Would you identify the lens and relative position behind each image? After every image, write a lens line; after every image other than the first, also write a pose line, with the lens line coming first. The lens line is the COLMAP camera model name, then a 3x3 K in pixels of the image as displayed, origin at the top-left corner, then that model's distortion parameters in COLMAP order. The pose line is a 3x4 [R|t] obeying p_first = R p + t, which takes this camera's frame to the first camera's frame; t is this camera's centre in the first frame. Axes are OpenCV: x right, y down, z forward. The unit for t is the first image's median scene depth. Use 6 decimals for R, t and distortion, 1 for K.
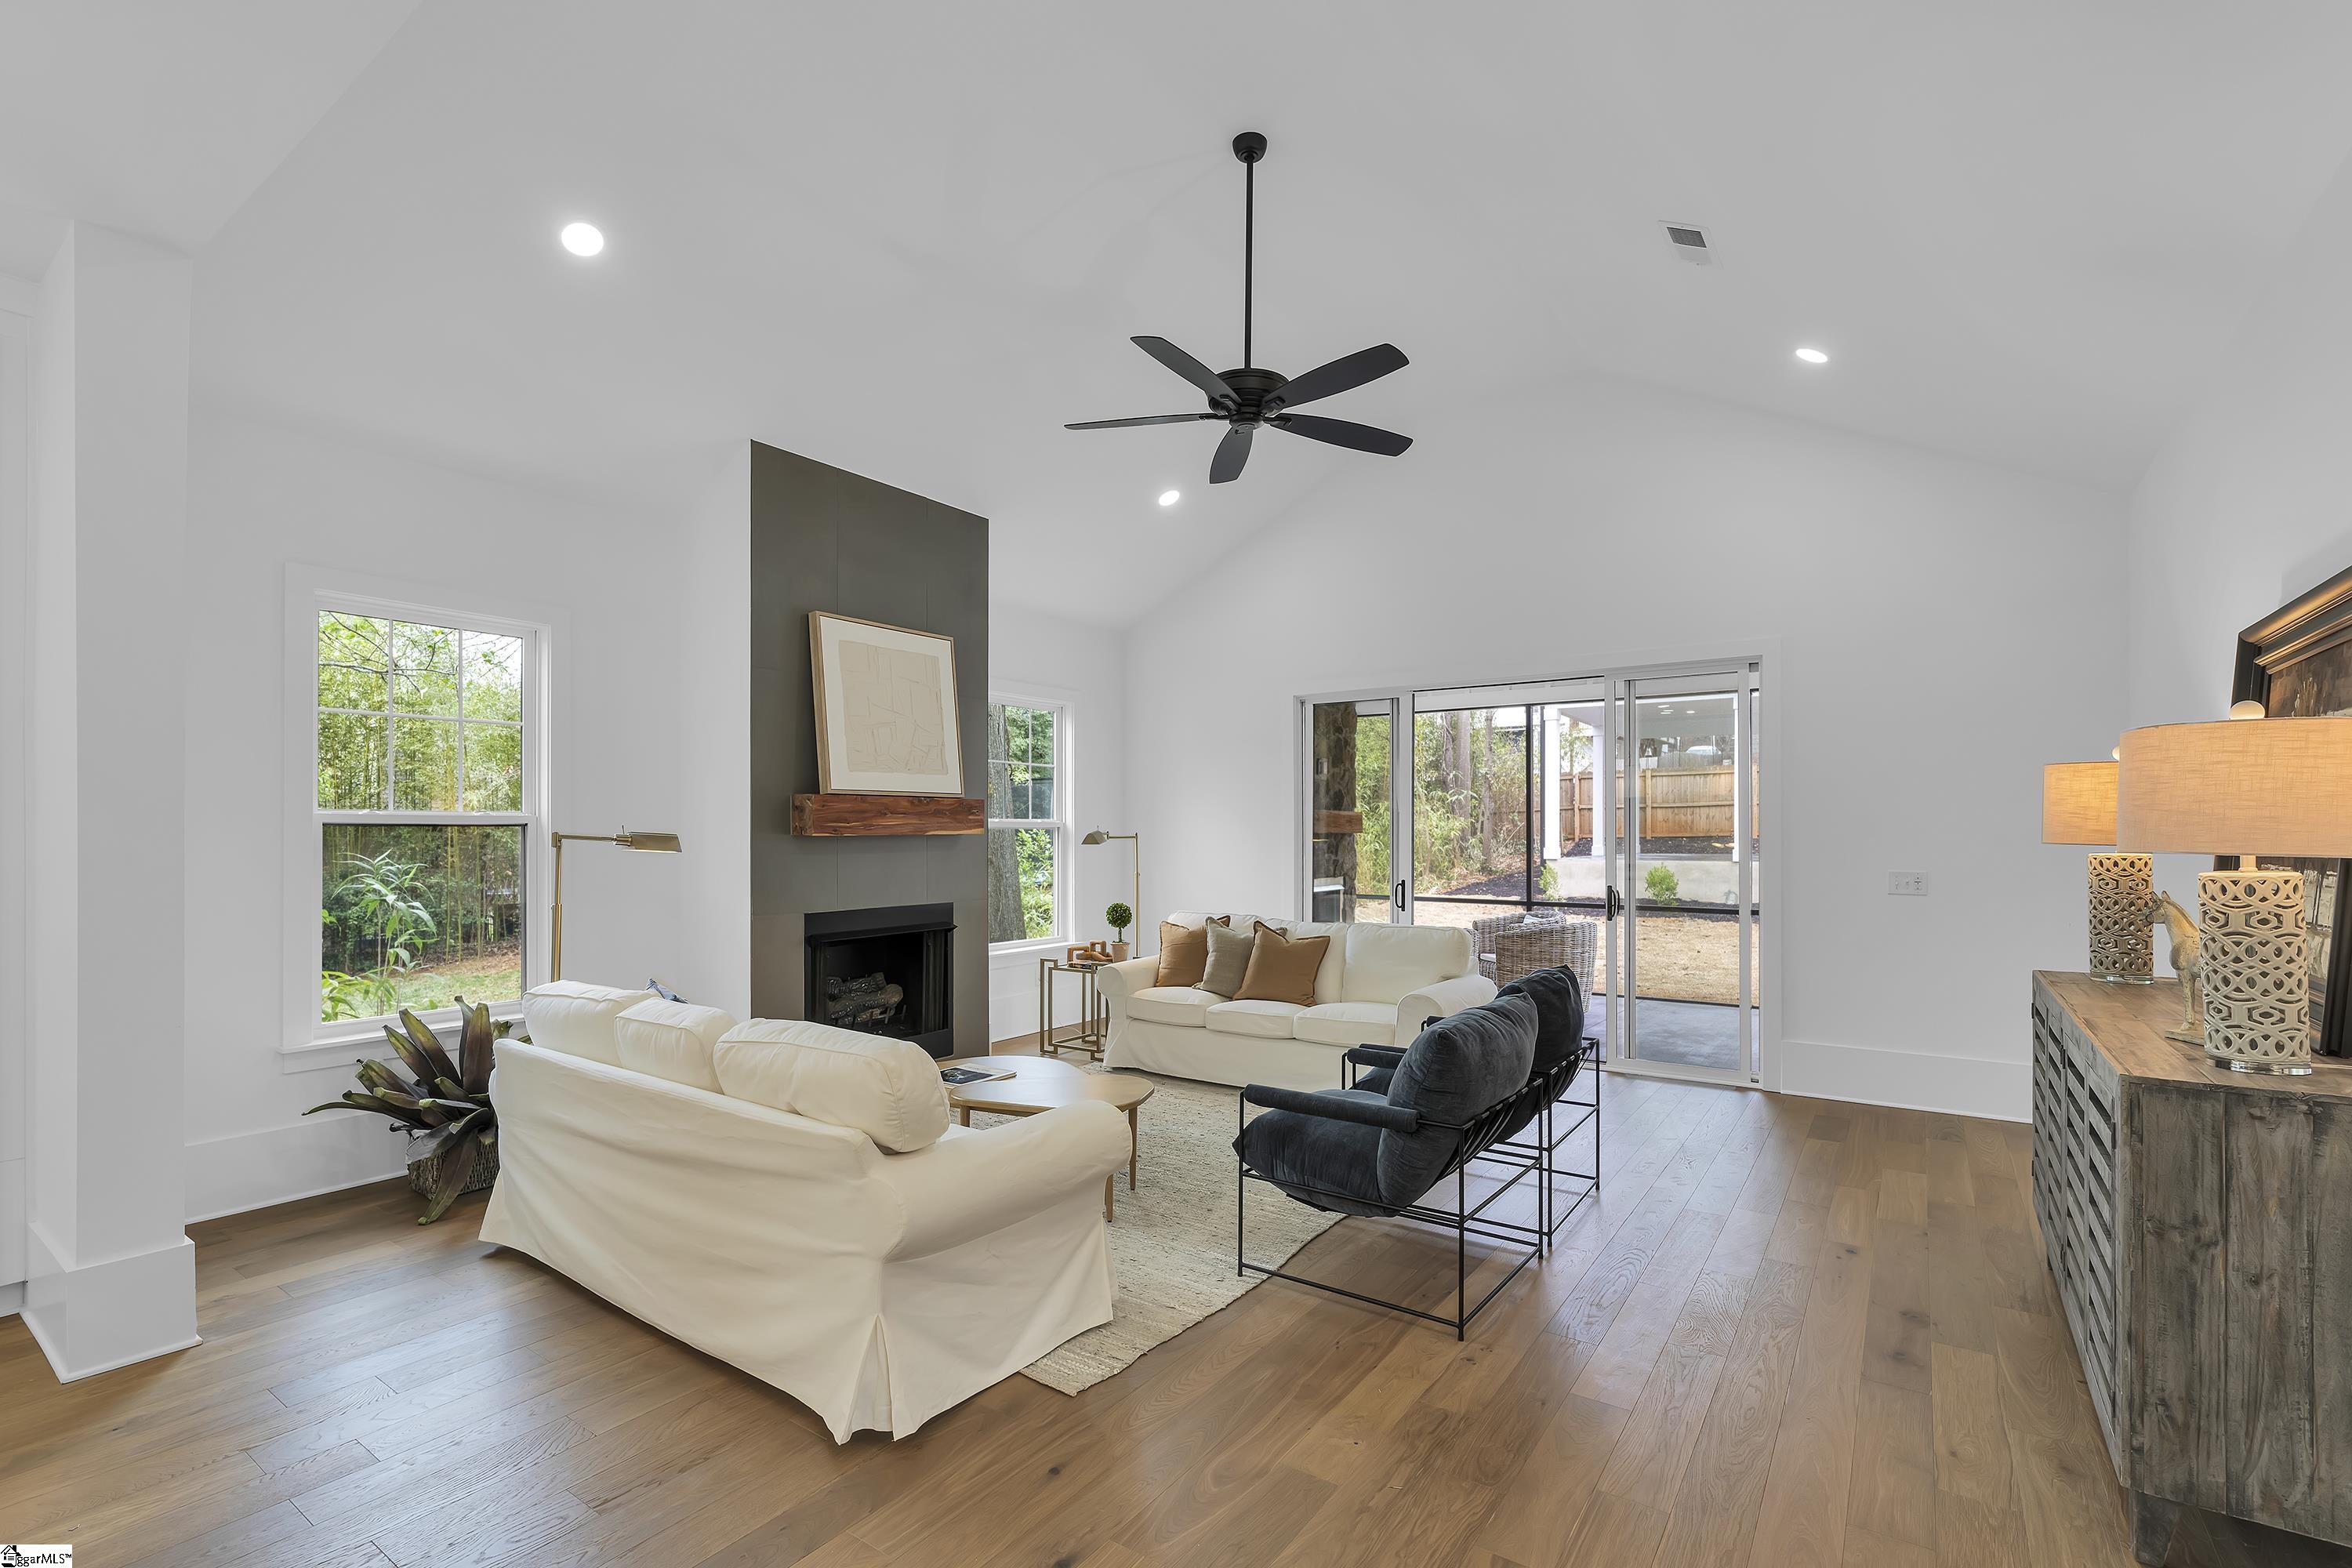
lens RADIAL K [[1069.7, 0, 1180.0], [0, 1069.7, 822.4], [0, 0, 1]] dist [-0.002362, -0.000164]
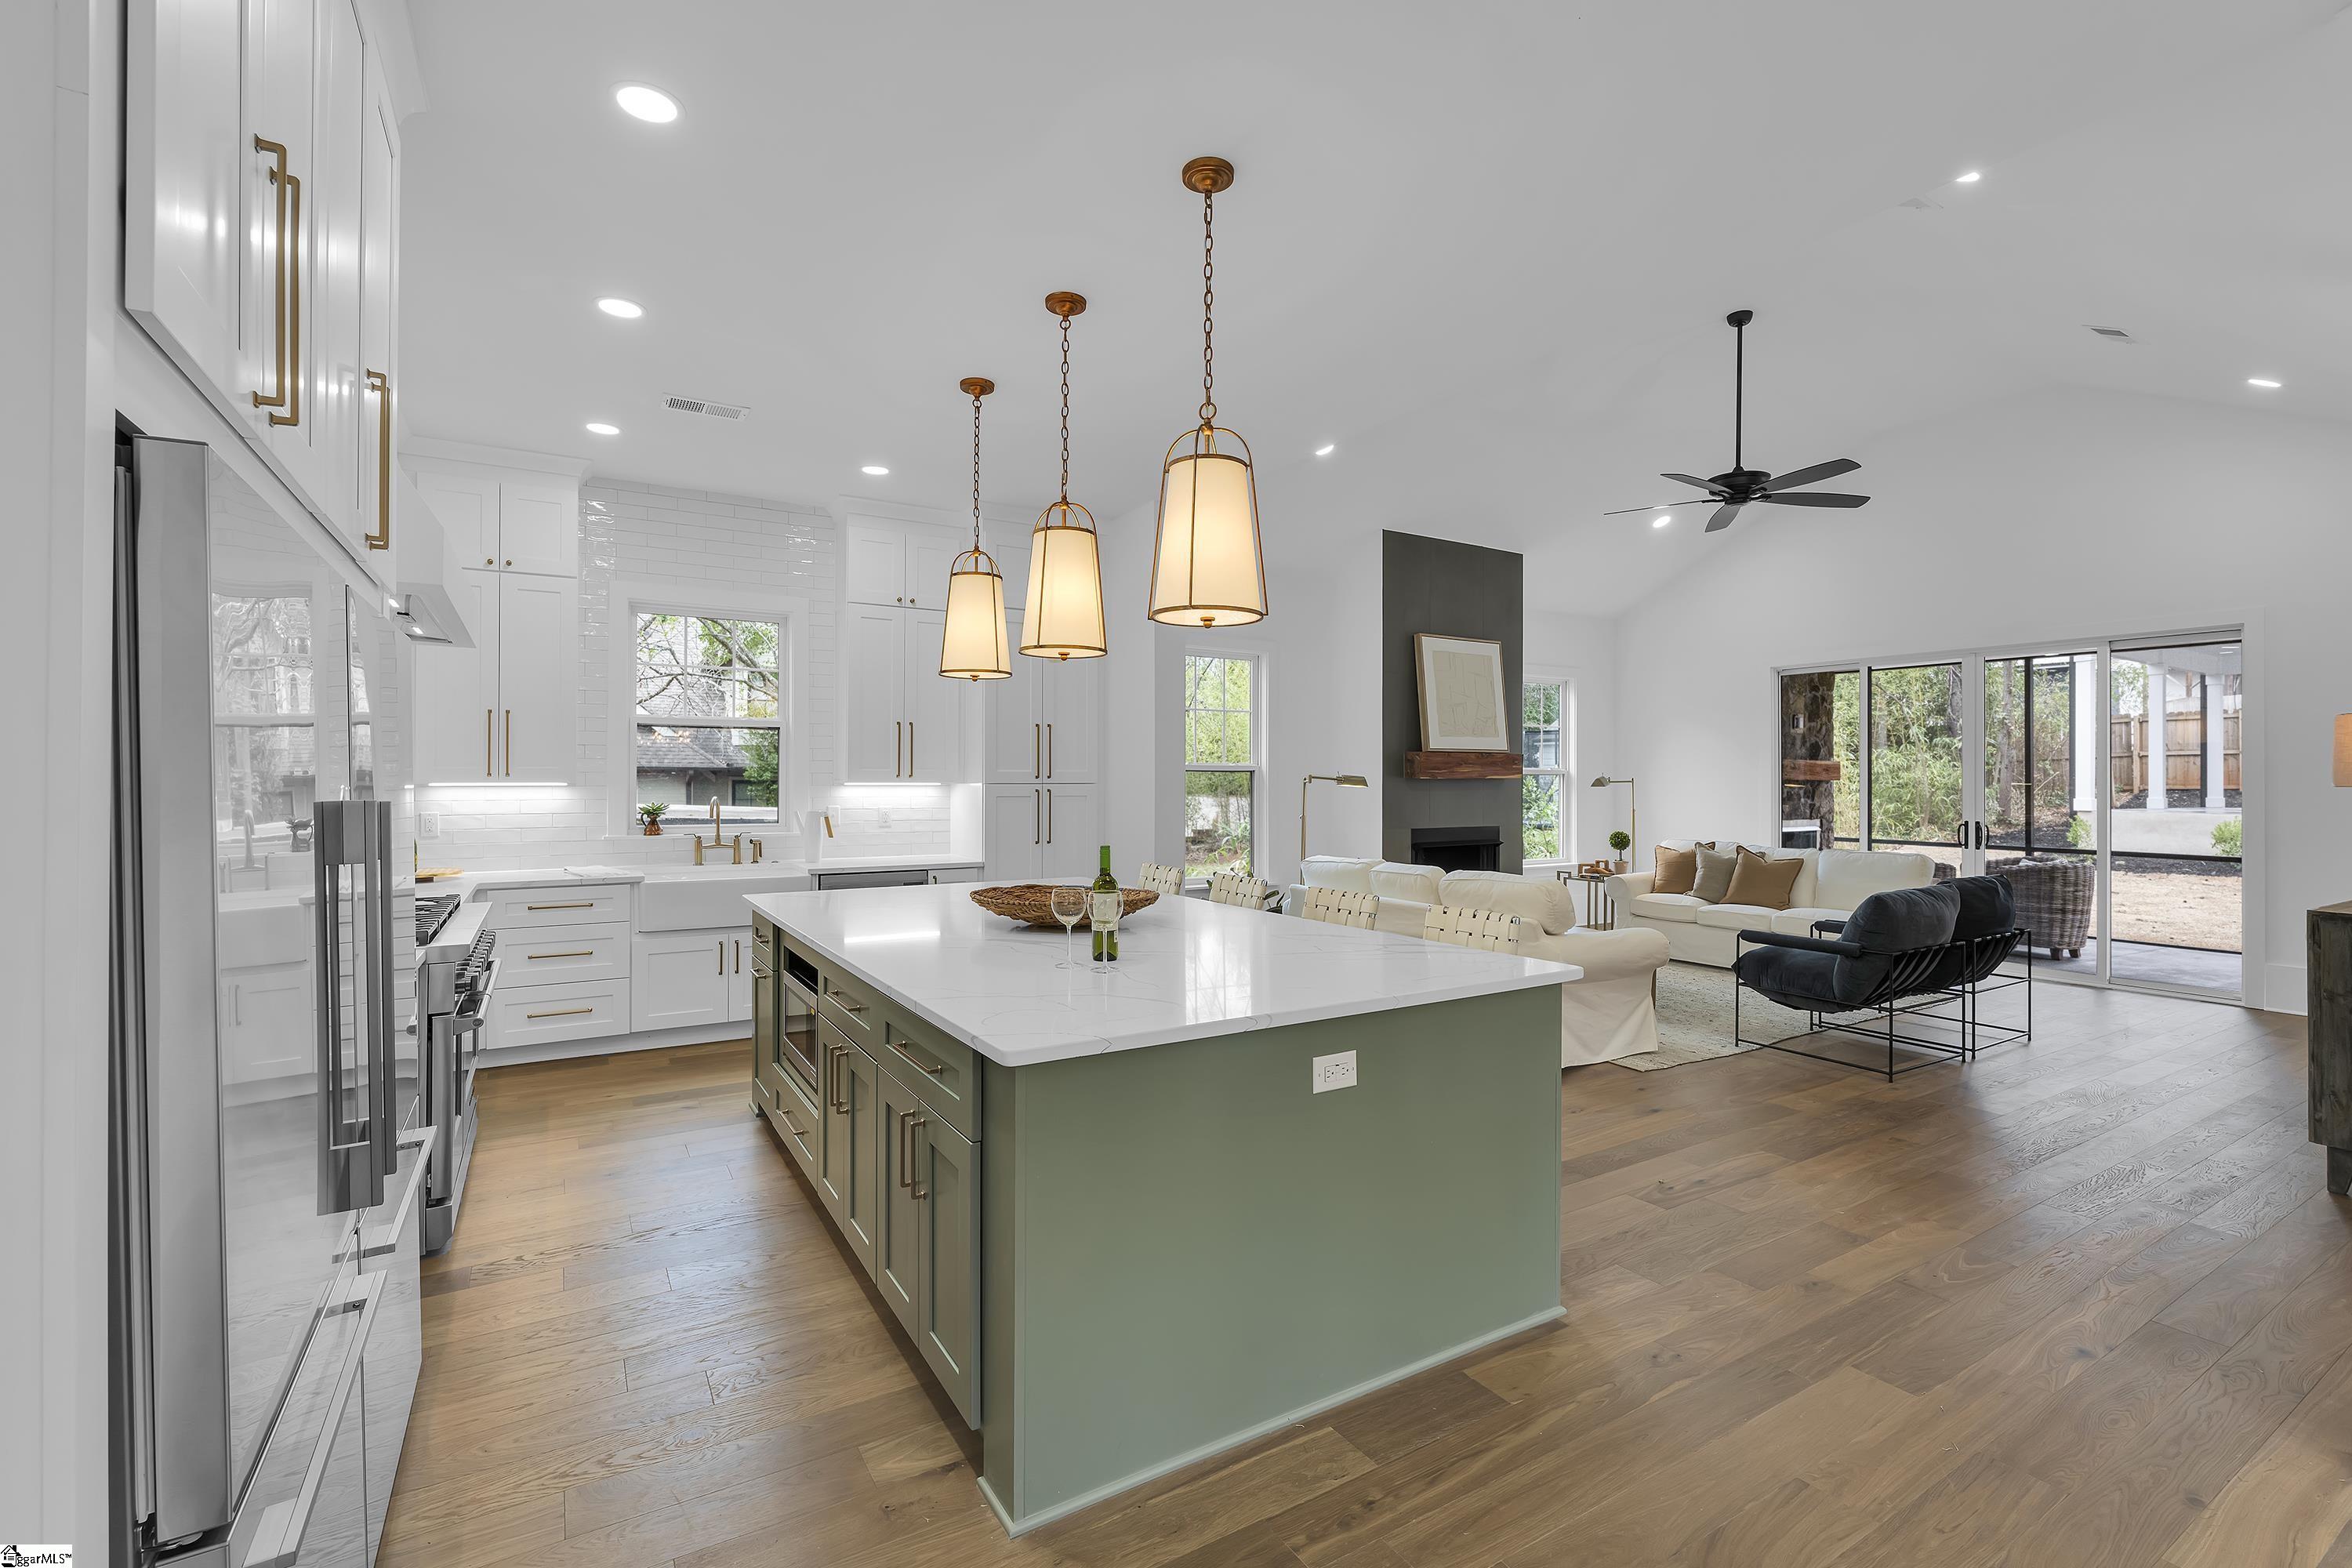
lens RADIAL K [[1039.8, 0, 1176.2], [0, 1039.8, 770.0], [0, 0, 1]] dist [-0.001444, -0.000109]
pose [[0.917406, 0.000453, -0.397952, -0.056937], [-0.000836, 0.999999, -0.000790, 0.001349], [0.397951, 0.001057, 0.917406, -0.465040]]
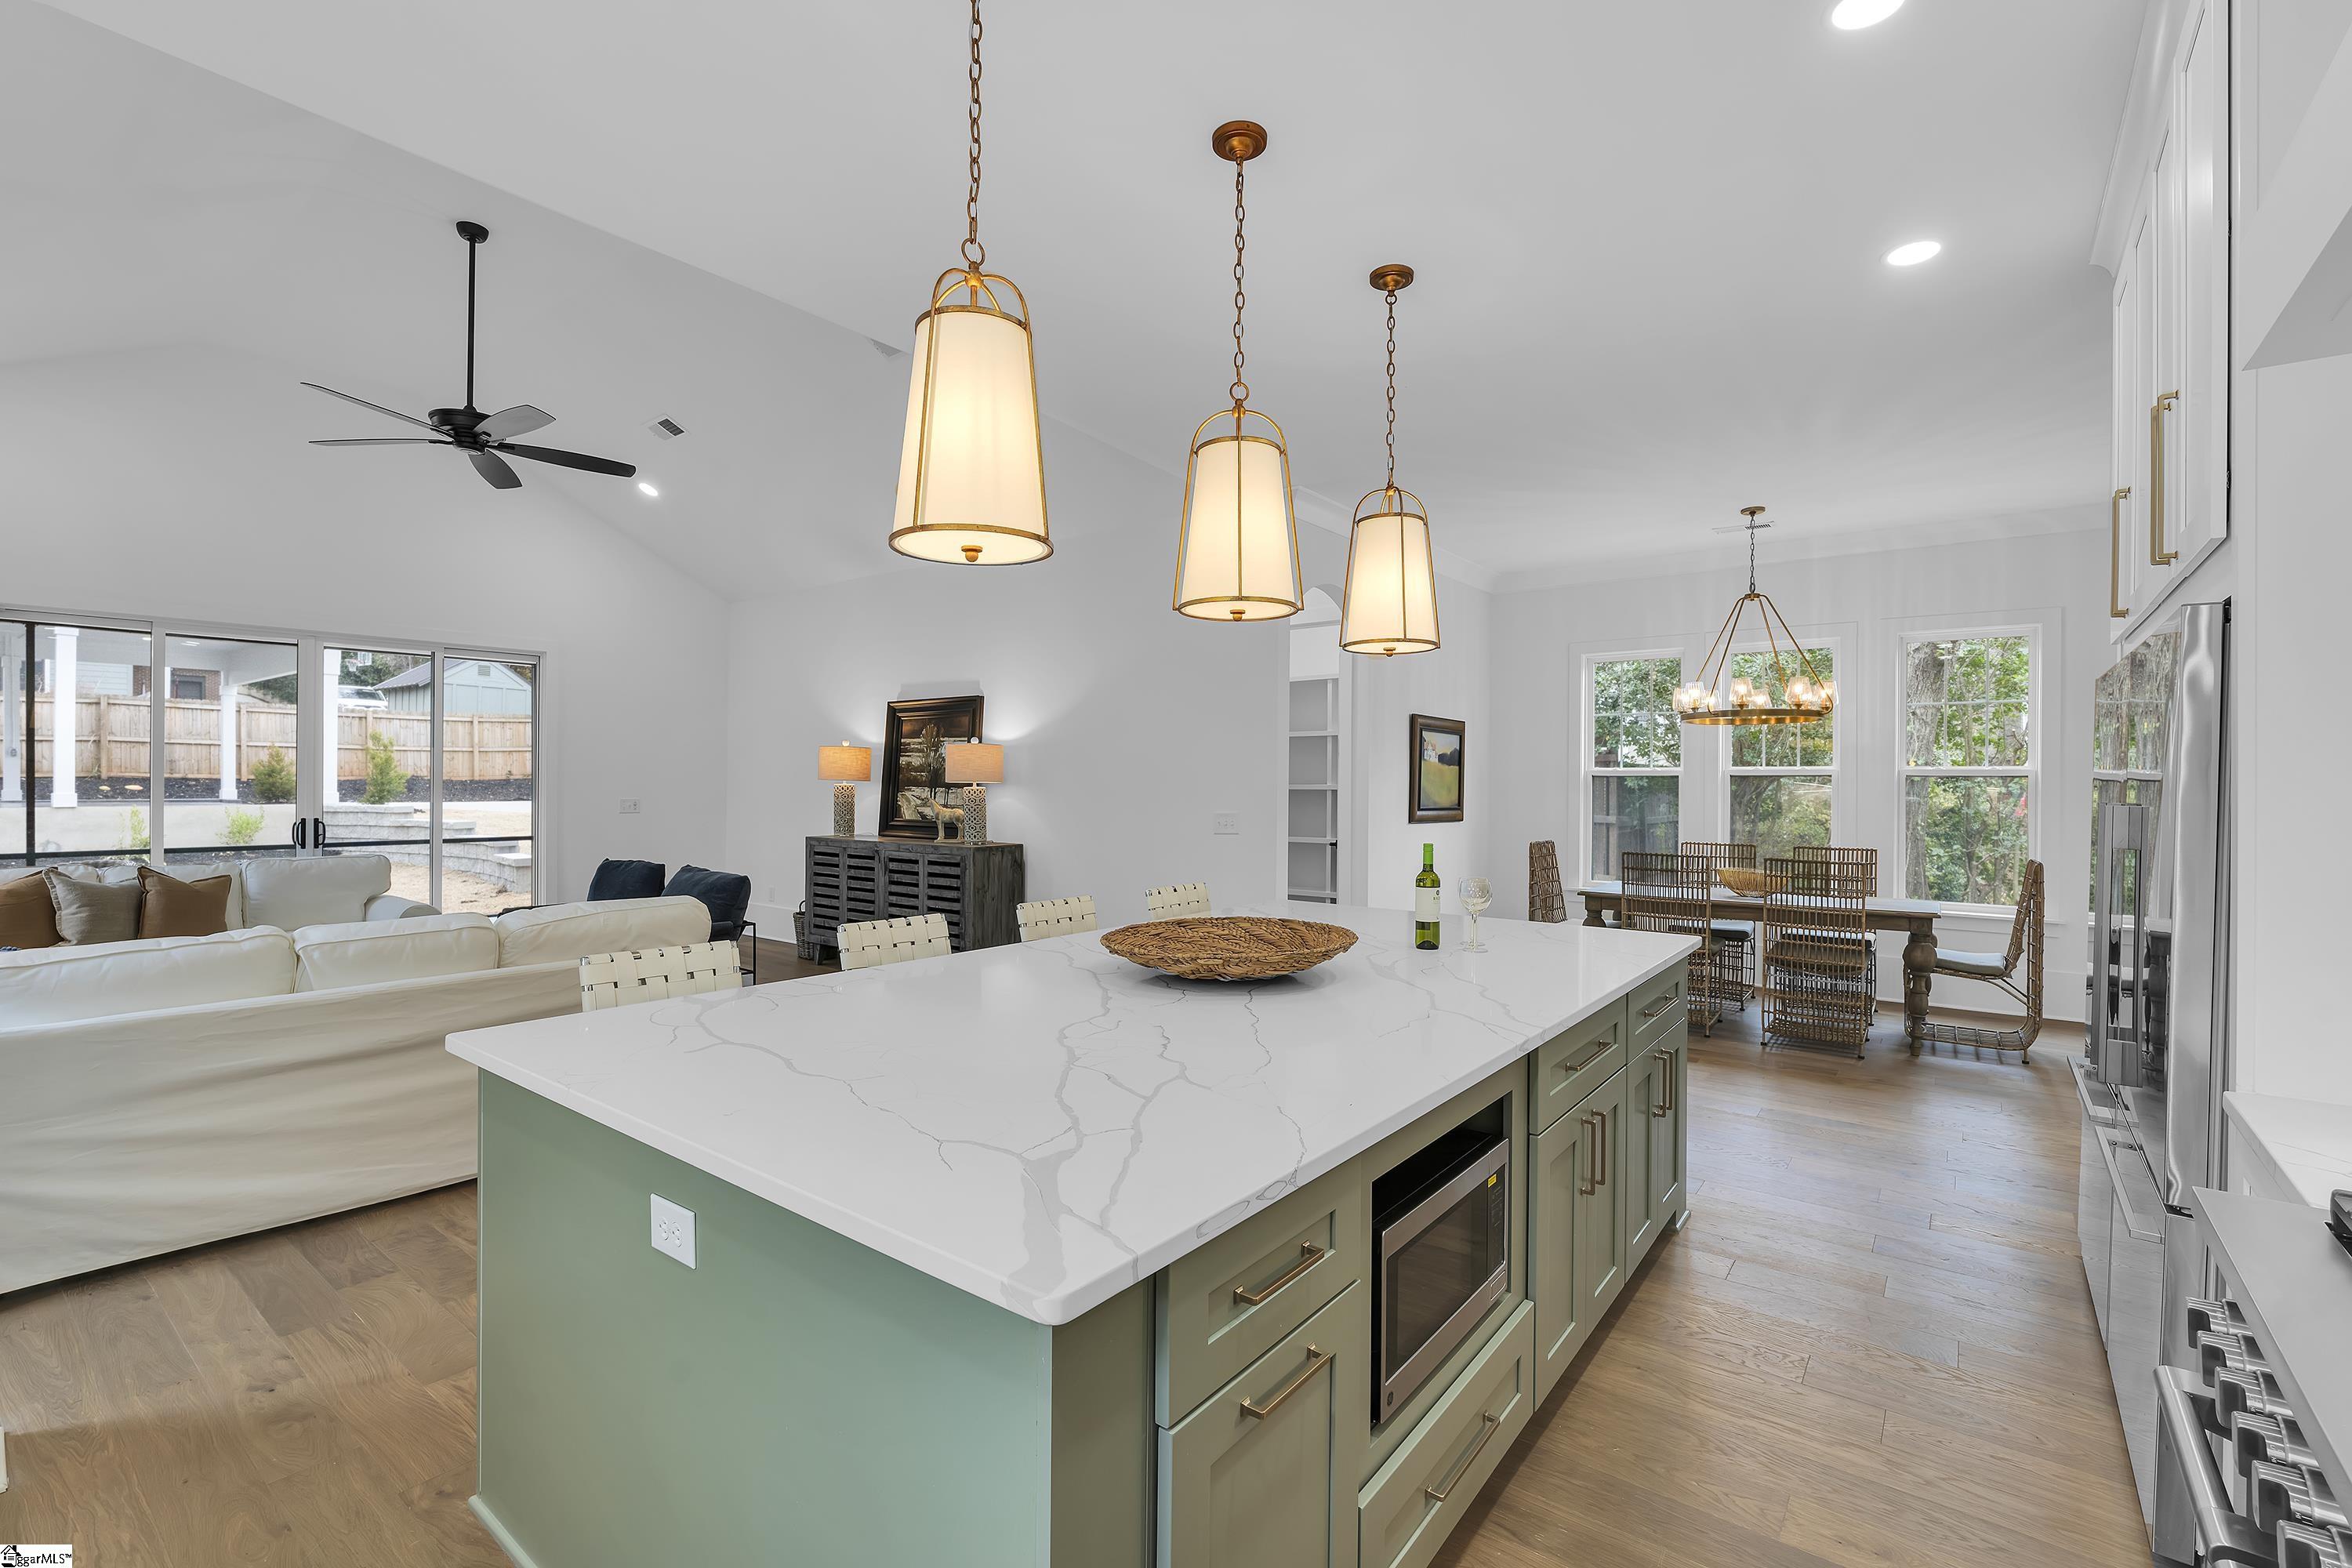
lens RADIAL K [[1024.9, 0, 1181.7], [0, 1024.9, 791.0], [0, 0, 1]] dist [-0.002383, -0.000045]
pose [[0.042586, -0.014040, 0.998994, -0.805335], [-0.012275, 0.999818, 0.014575, 0.002208], [-0.999017, -0.012883, 0.042406, 0.071421]]
